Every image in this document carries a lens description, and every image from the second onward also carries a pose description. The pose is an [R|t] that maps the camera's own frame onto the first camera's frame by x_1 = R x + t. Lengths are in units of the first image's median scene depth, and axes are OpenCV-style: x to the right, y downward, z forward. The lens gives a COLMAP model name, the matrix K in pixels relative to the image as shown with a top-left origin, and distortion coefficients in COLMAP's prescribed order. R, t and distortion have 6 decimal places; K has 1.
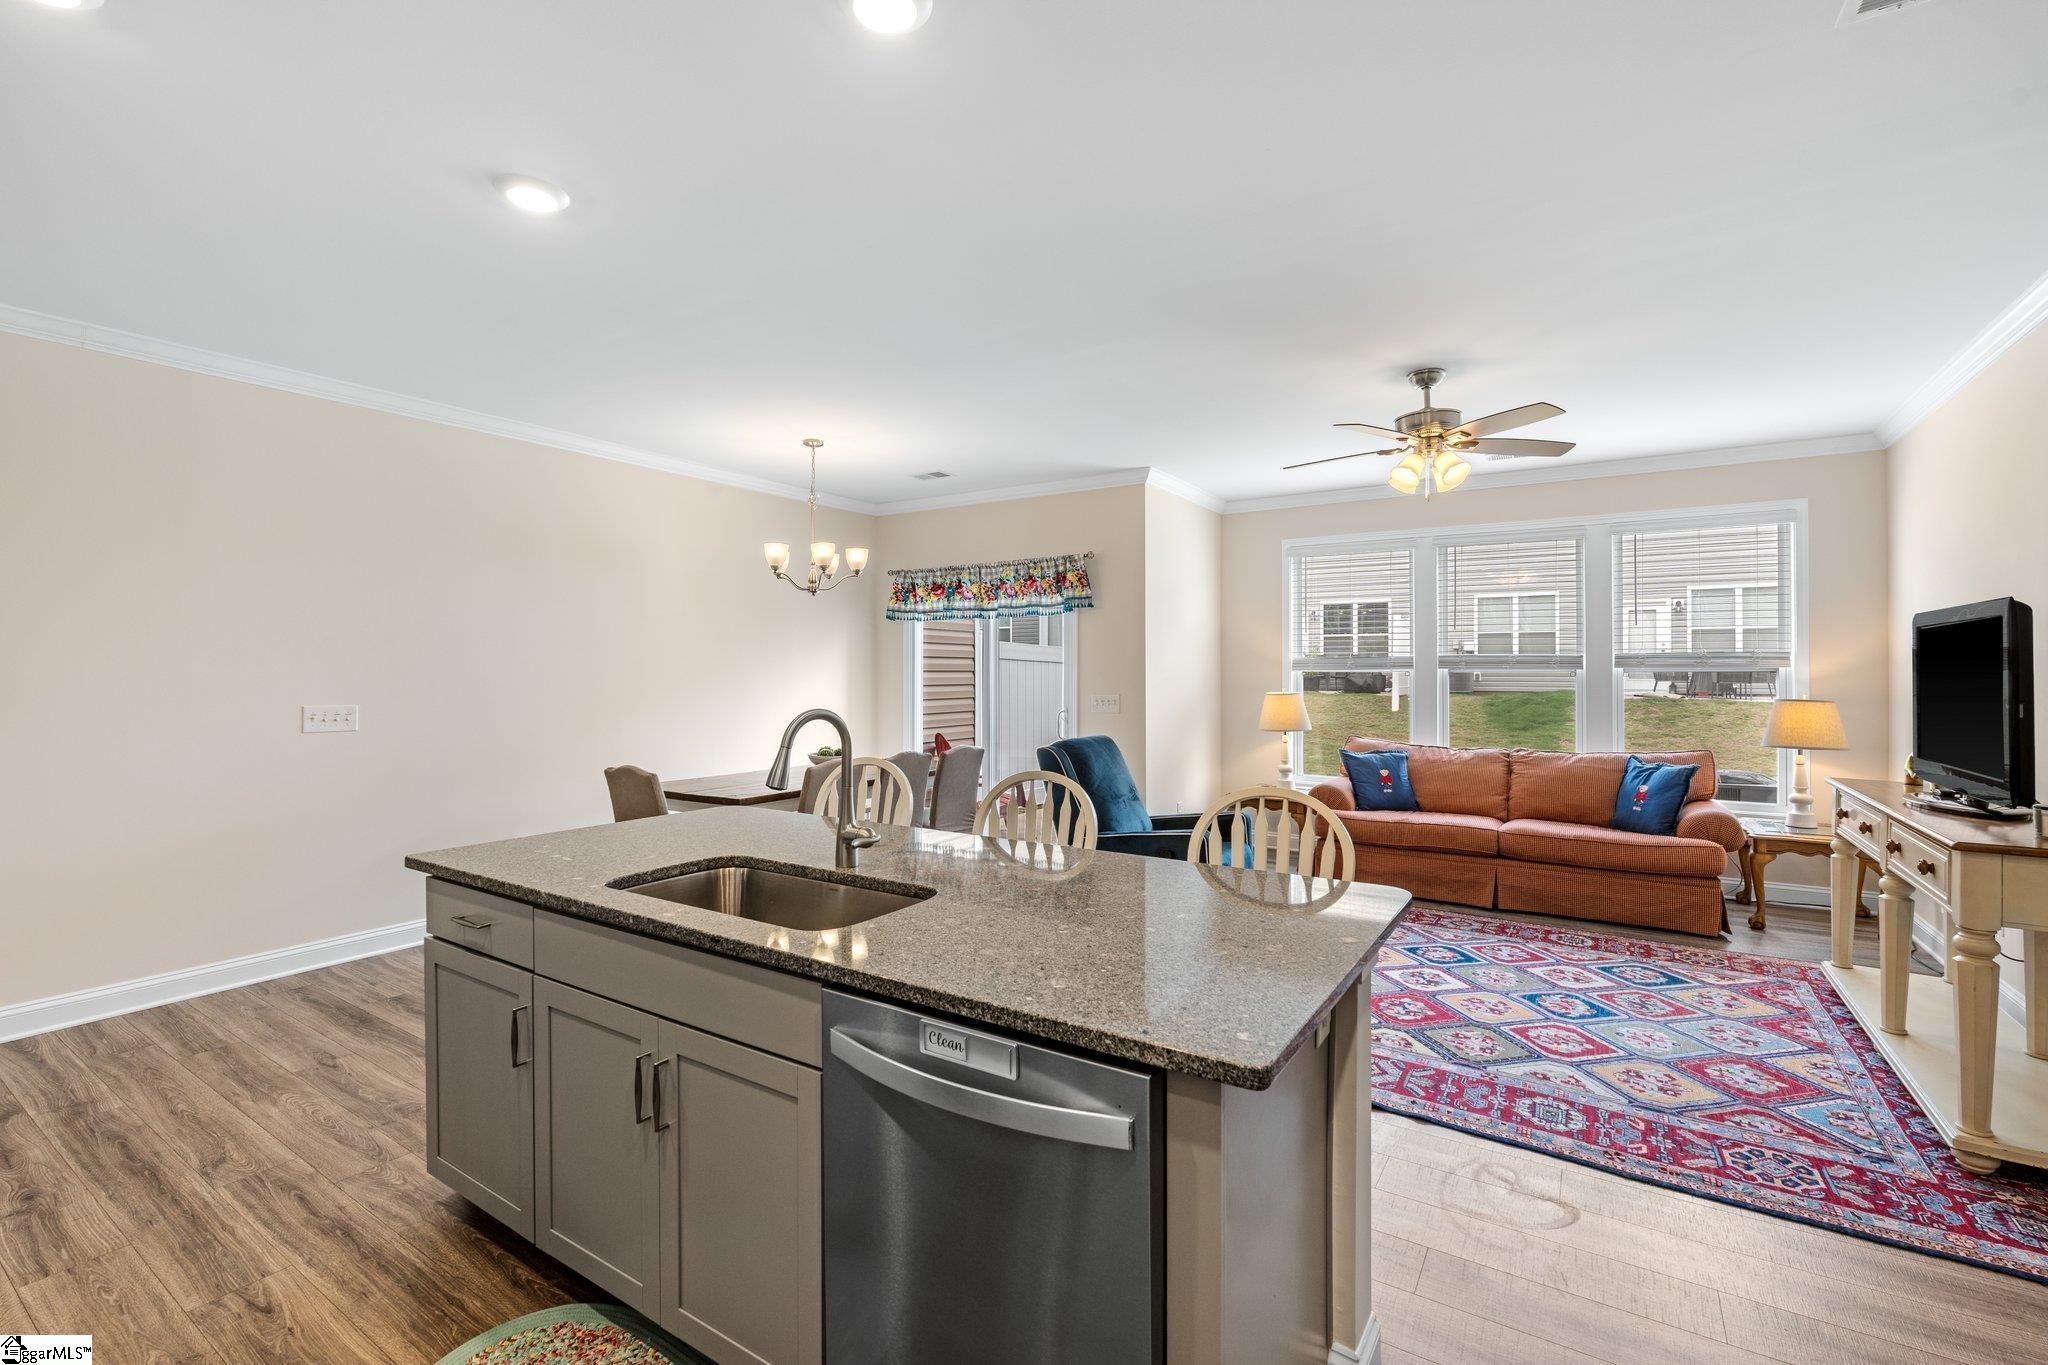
lens RADIAL K [[888.8, 0, 1025.7], [0, 888.8, 664.1], [0, 0, 1]] dist [-0.006321, -0.000030]
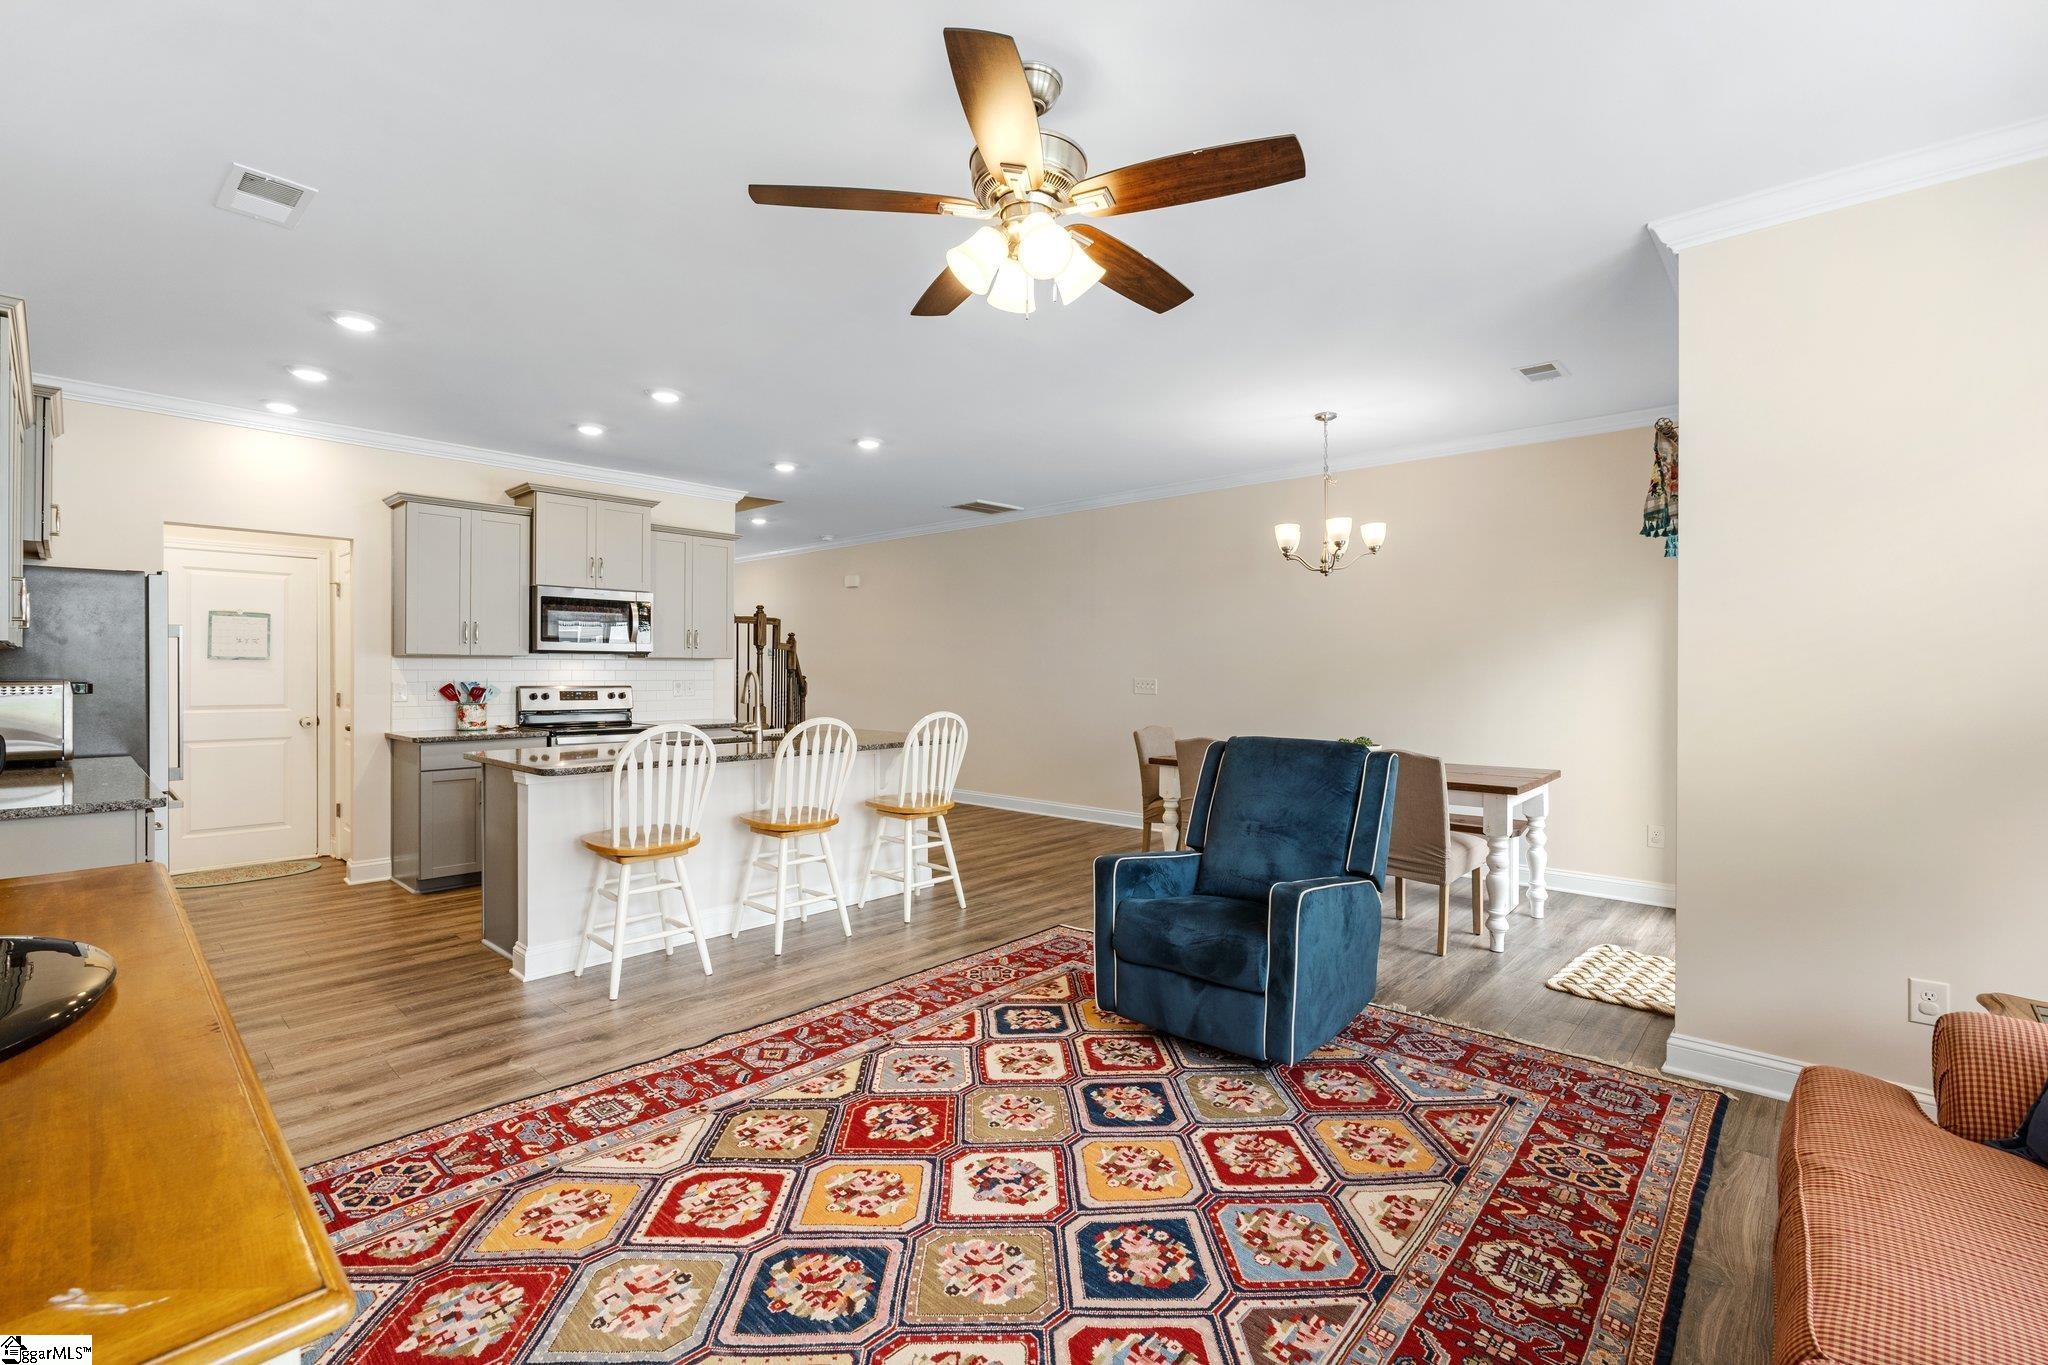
lens RADIAL K [[888.8, 0, 1029.7], [0, 888.8, 673.1], [0, 0, 1]] dist [-0.006321, -0.000030]
pose [[-0.160695, 0.005765, -0.986987, 0.980998], [0.006988, 0.999965, 0.004703, 0.027776], [0.986979, -0.006141, -0.160730, 1.082520]]
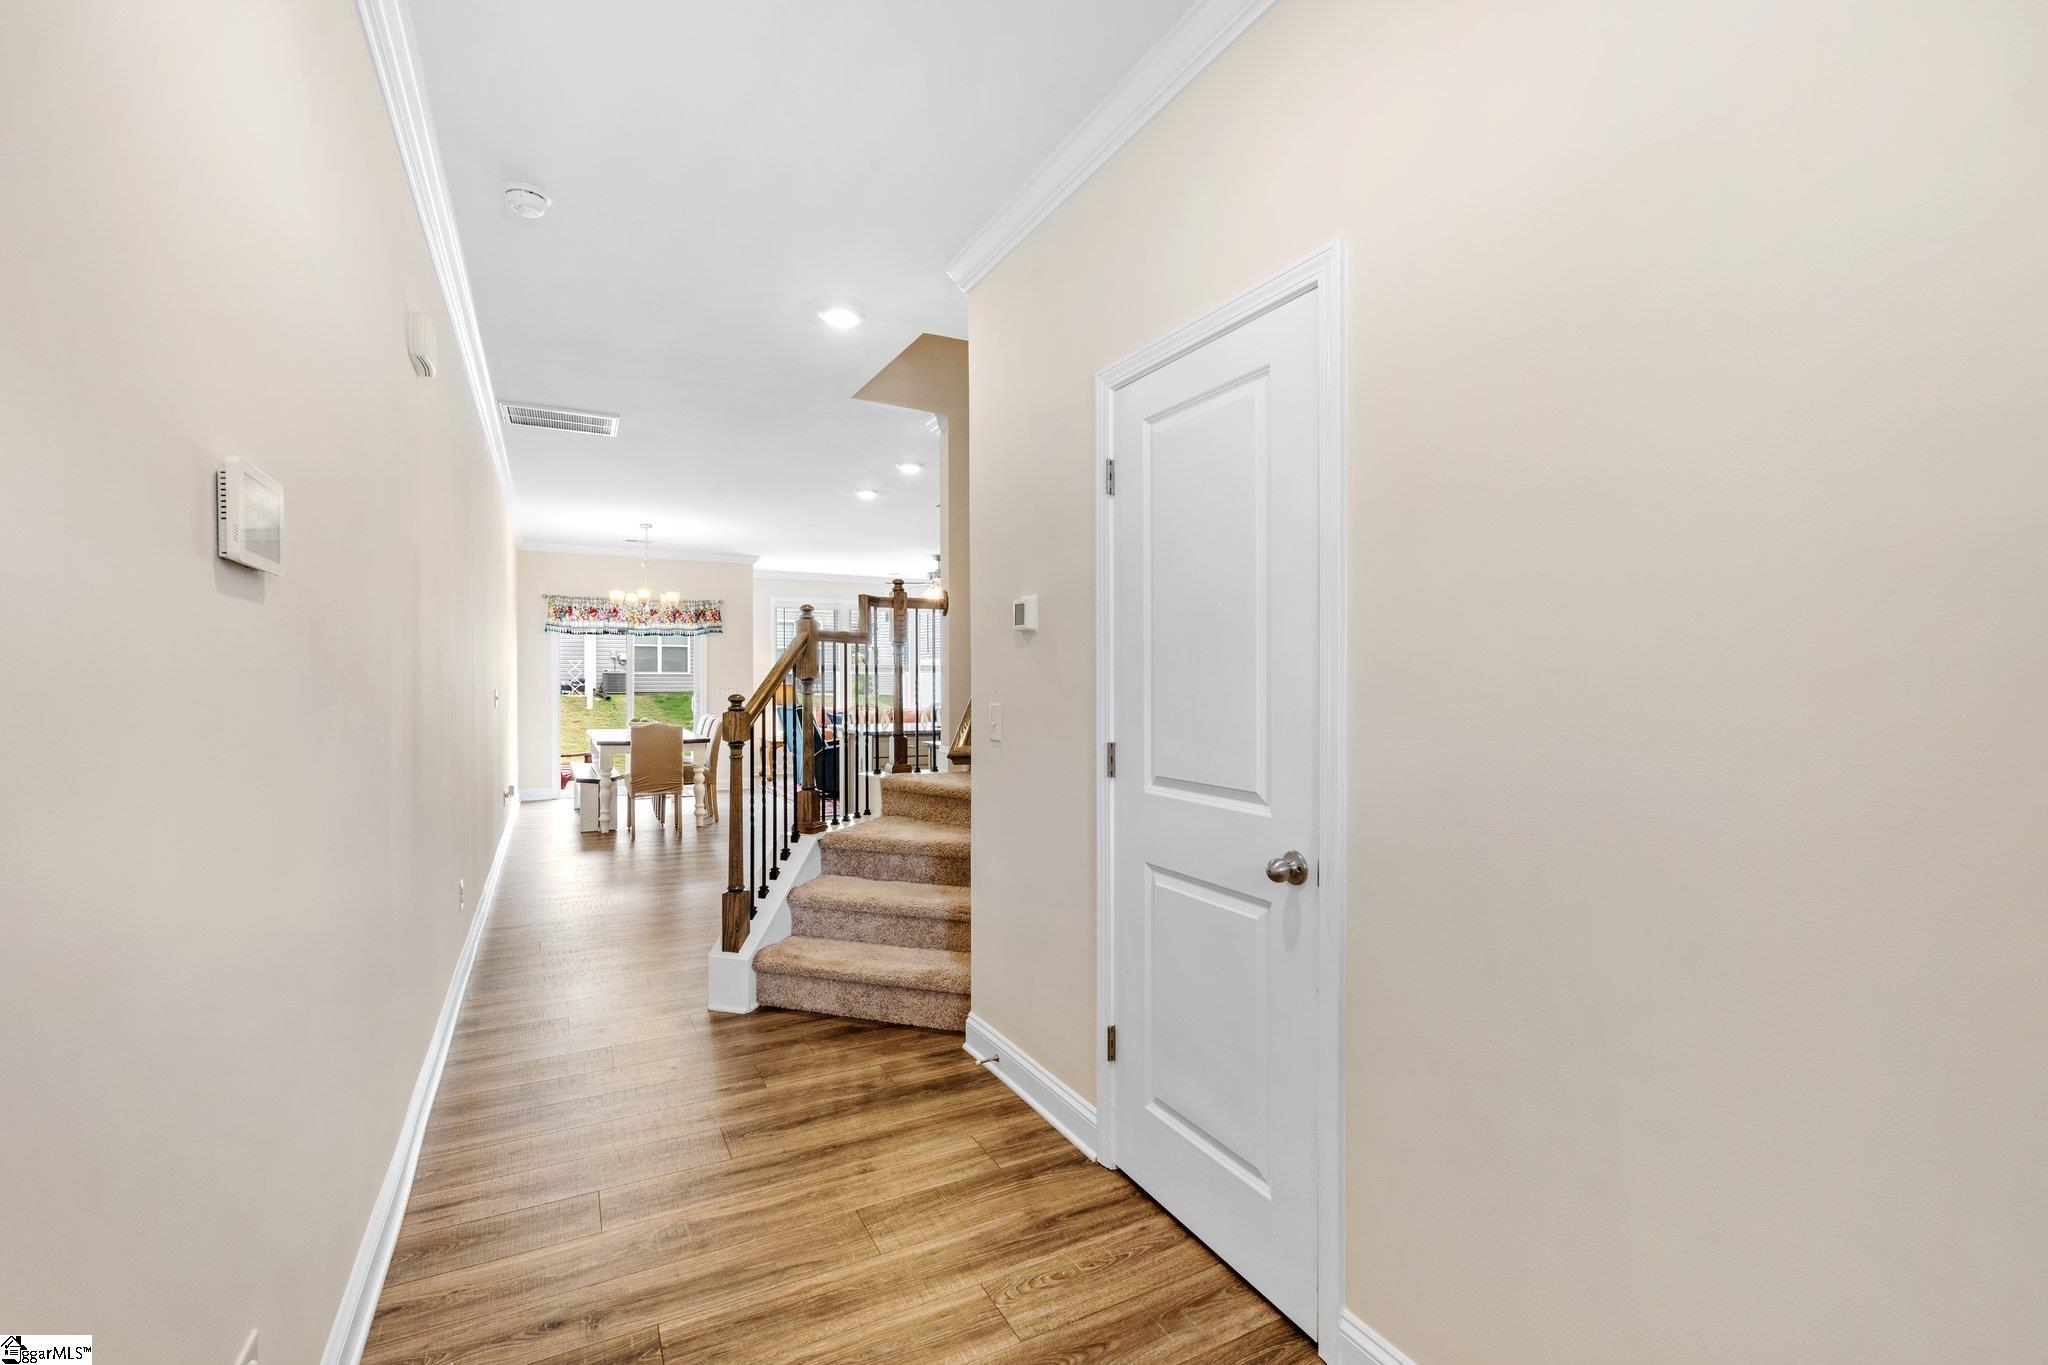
lens RADIAL K [[888.8, 0, 1022.8], [0, 888.8, 682.9], [0, 0, 1]] dist [-0.006321, -0.000030]
pose [[0.500630, -0.001452, 0.865660, -1.653028], [-0.008112, 0.999947, 0.006368, 0.021860], [-0.865623, -0.010211, 0.500592, -0.498562]]
